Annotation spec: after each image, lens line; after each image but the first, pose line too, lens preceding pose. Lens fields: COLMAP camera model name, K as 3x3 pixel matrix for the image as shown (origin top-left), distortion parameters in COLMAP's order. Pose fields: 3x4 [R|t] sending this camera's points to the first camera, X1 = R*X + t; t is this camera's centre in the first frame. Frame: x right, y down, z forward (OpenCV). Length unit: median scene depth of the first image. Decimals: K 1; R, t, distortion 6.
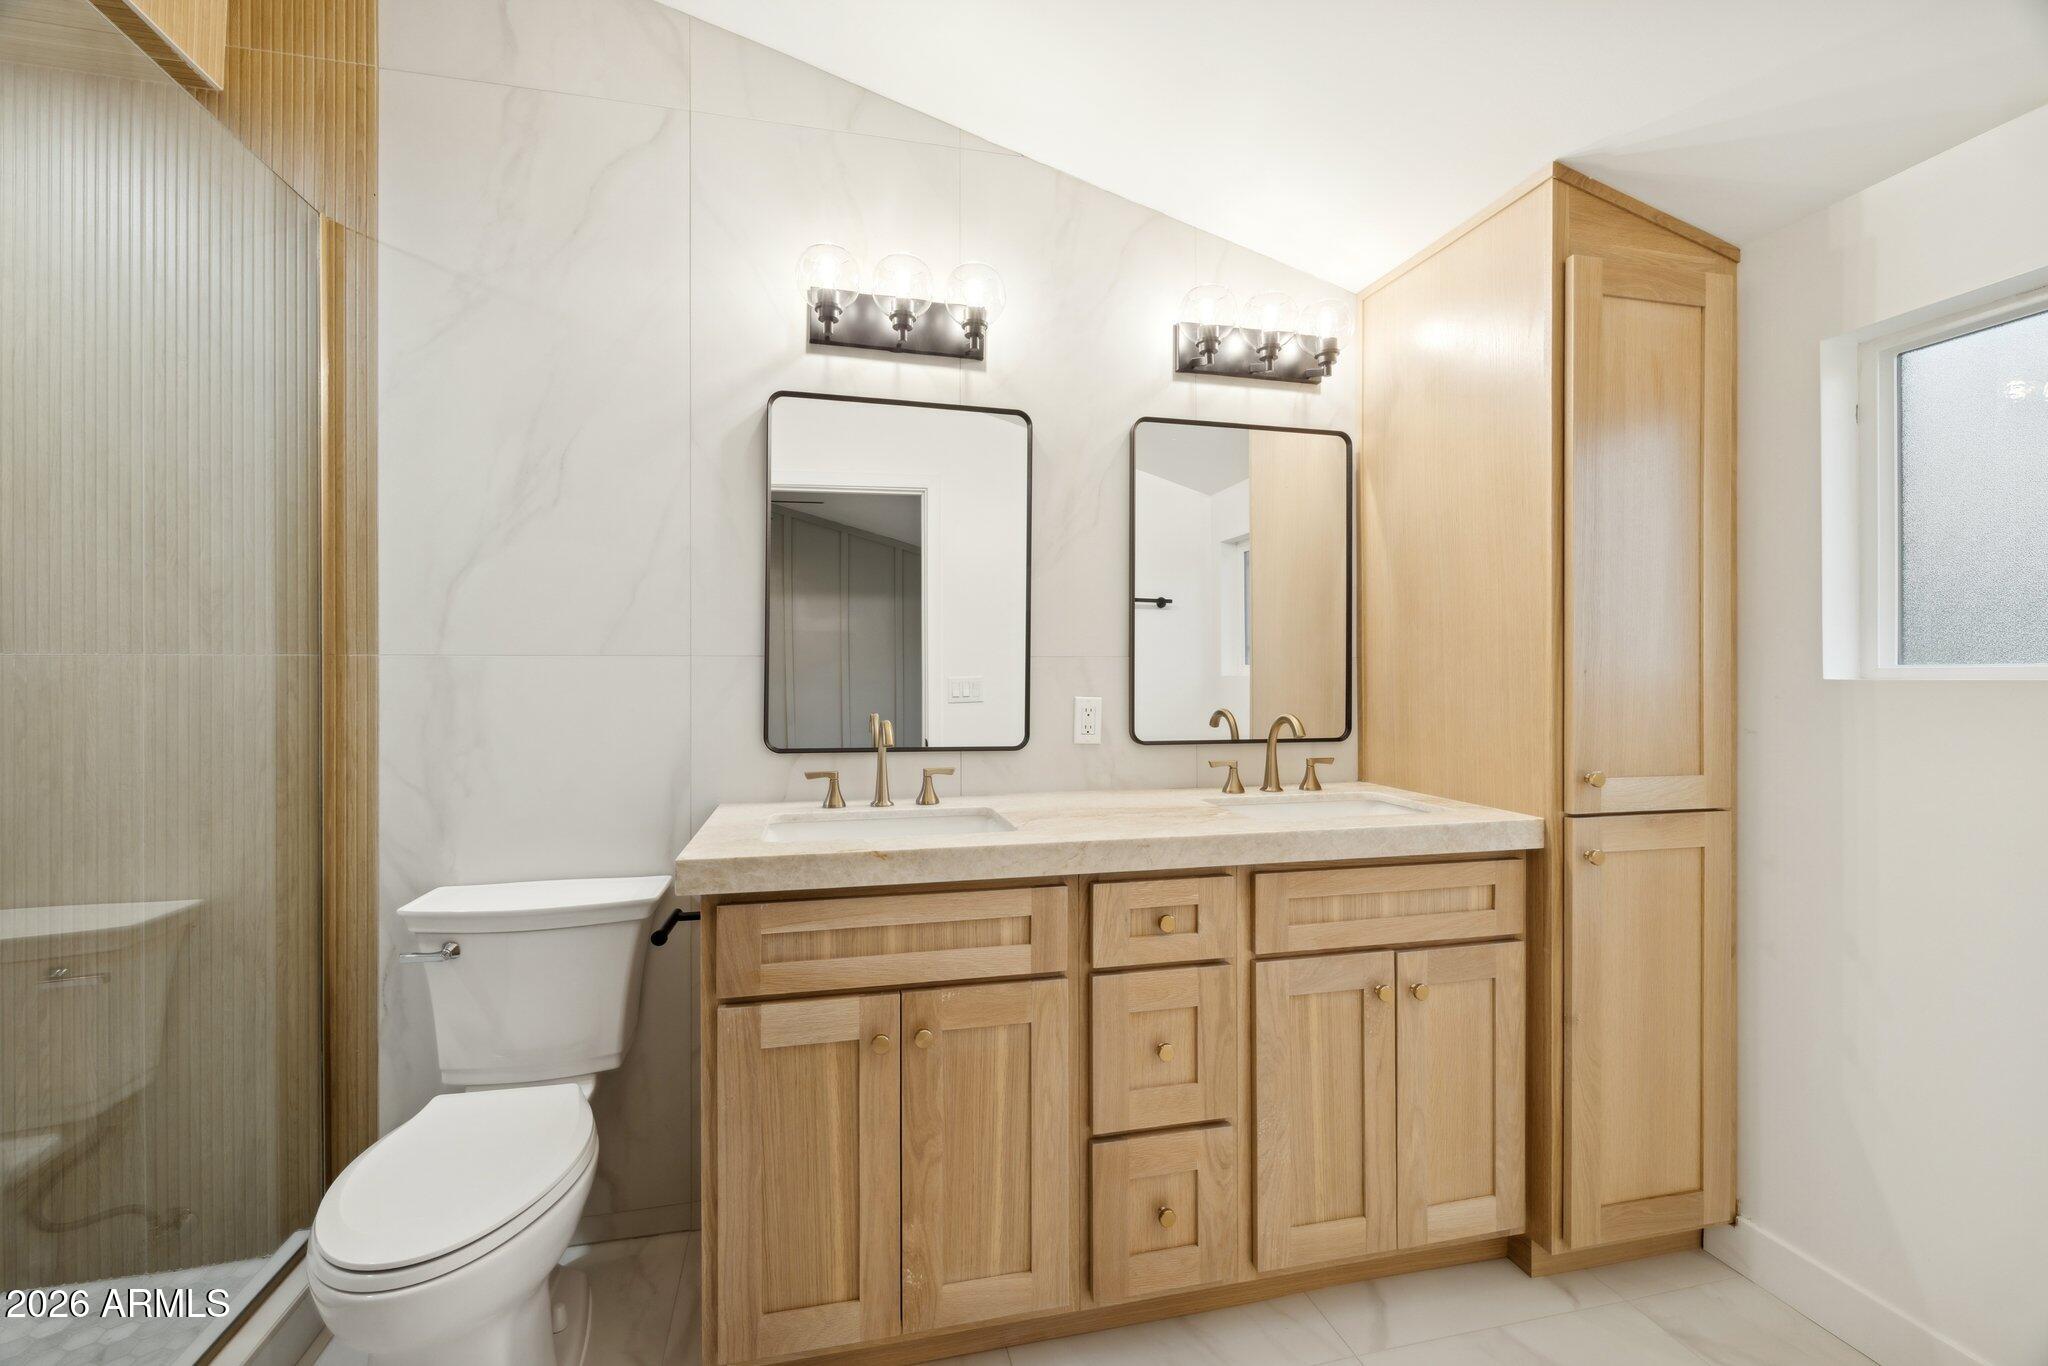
lens RADIAL K [[861.4, 0, 1021.3], [0, 861.4, 681.3], [0, 0, 1]] dist [0.020353, -0.003694]
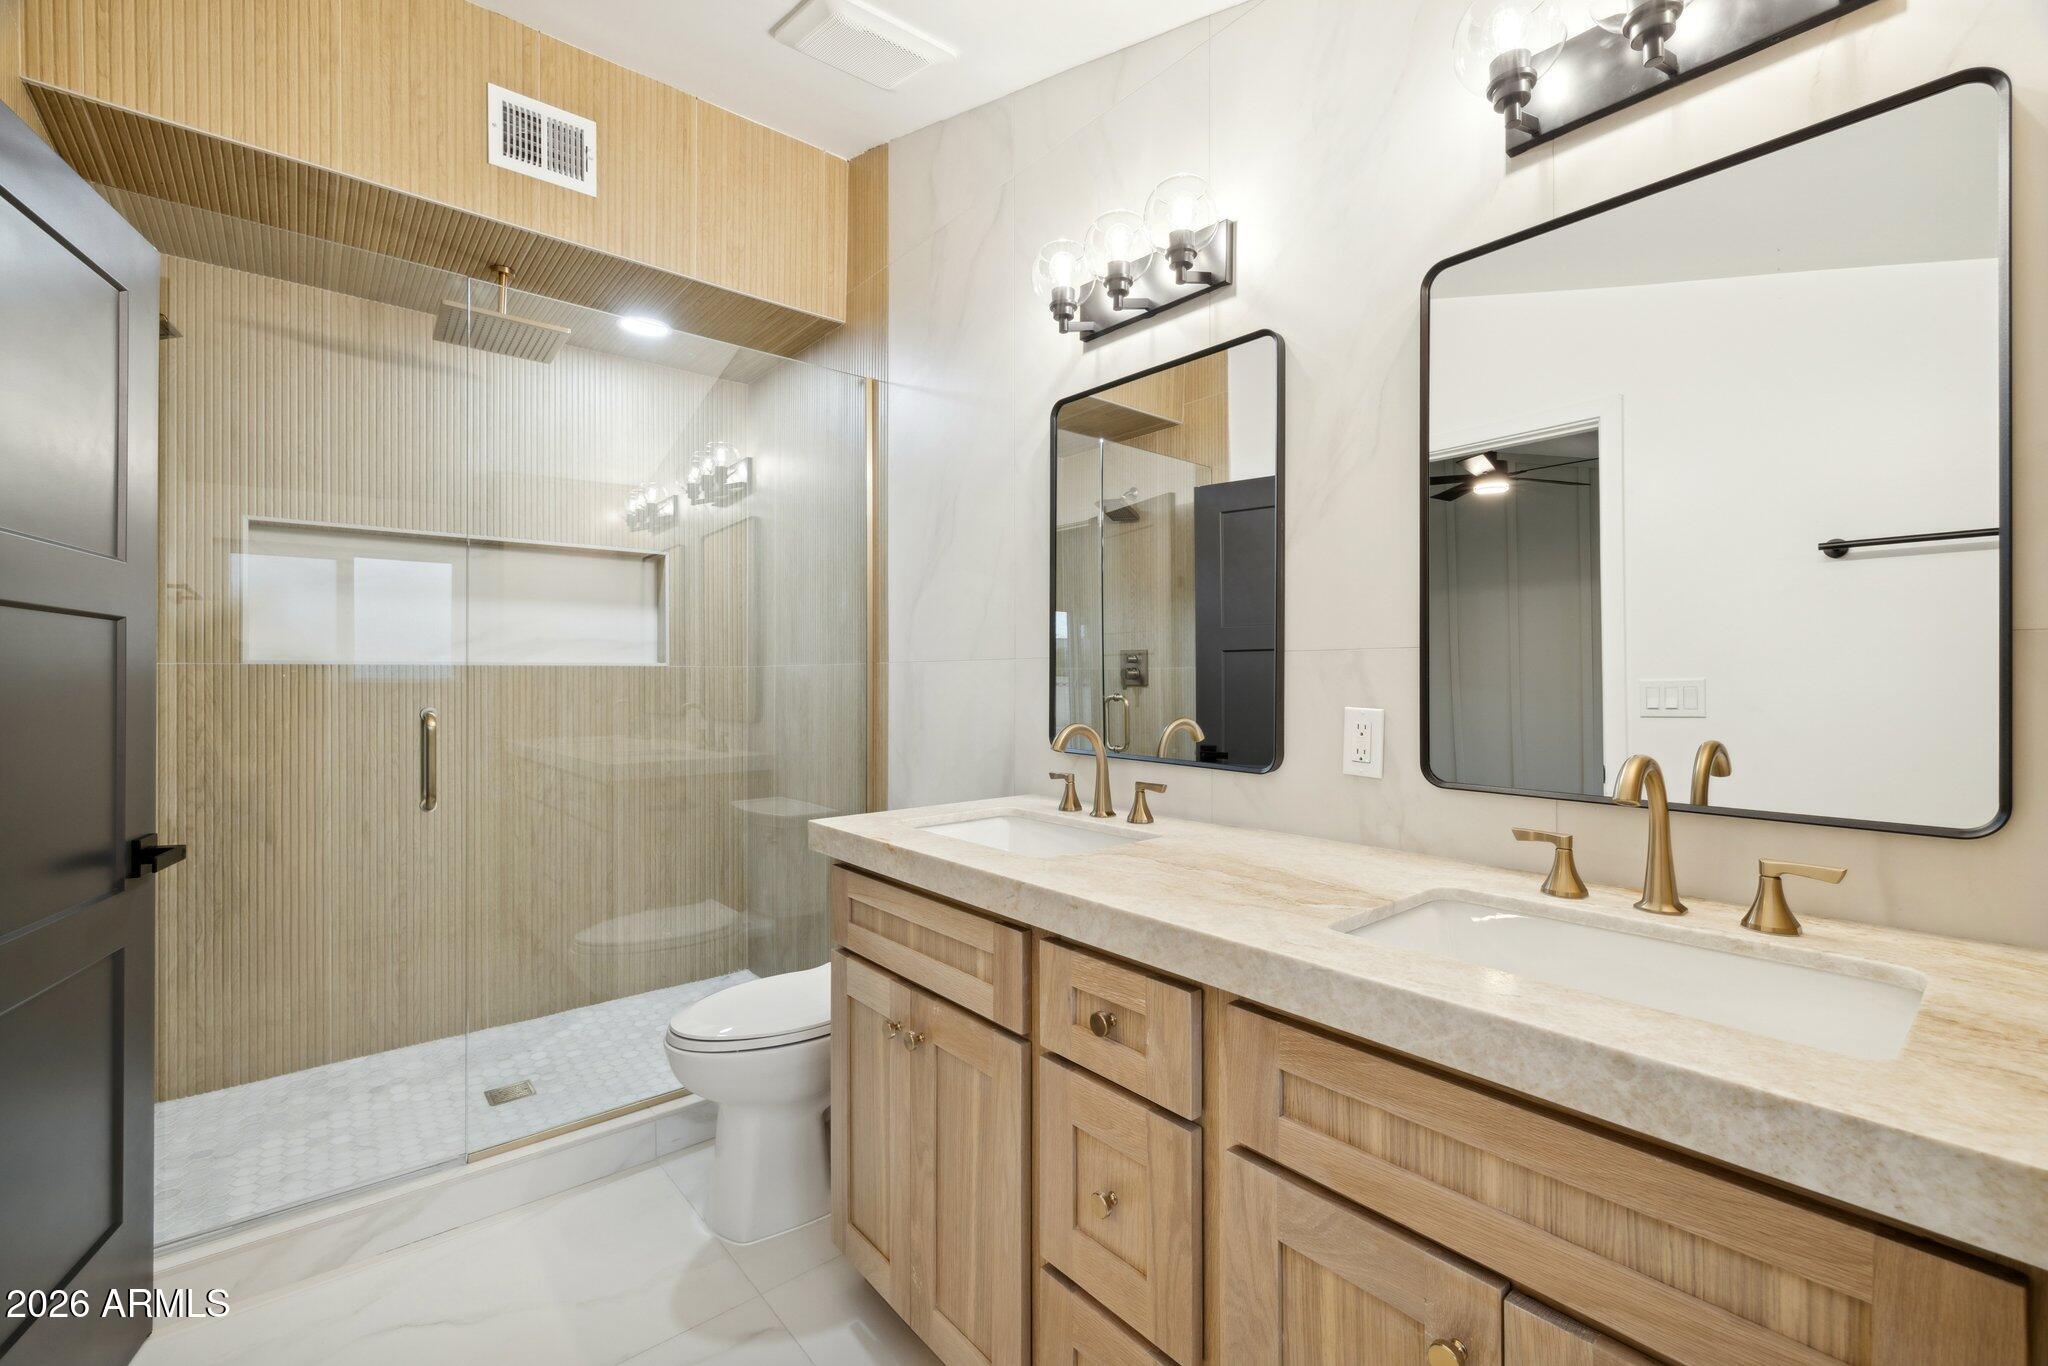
lens RADIAL K [[861.4, 0, 1037.9], [0, 861.4, 679.1], [0, 0, 1]] dist [0.020353, -0.003694]
pose [[0.464710, 0.003571, -0.885456, 0.718063], [-0.006562, 0.999978, 0.000589, -0.004099], [0.885439, 0.005537, 0.464723, 0.574191]]
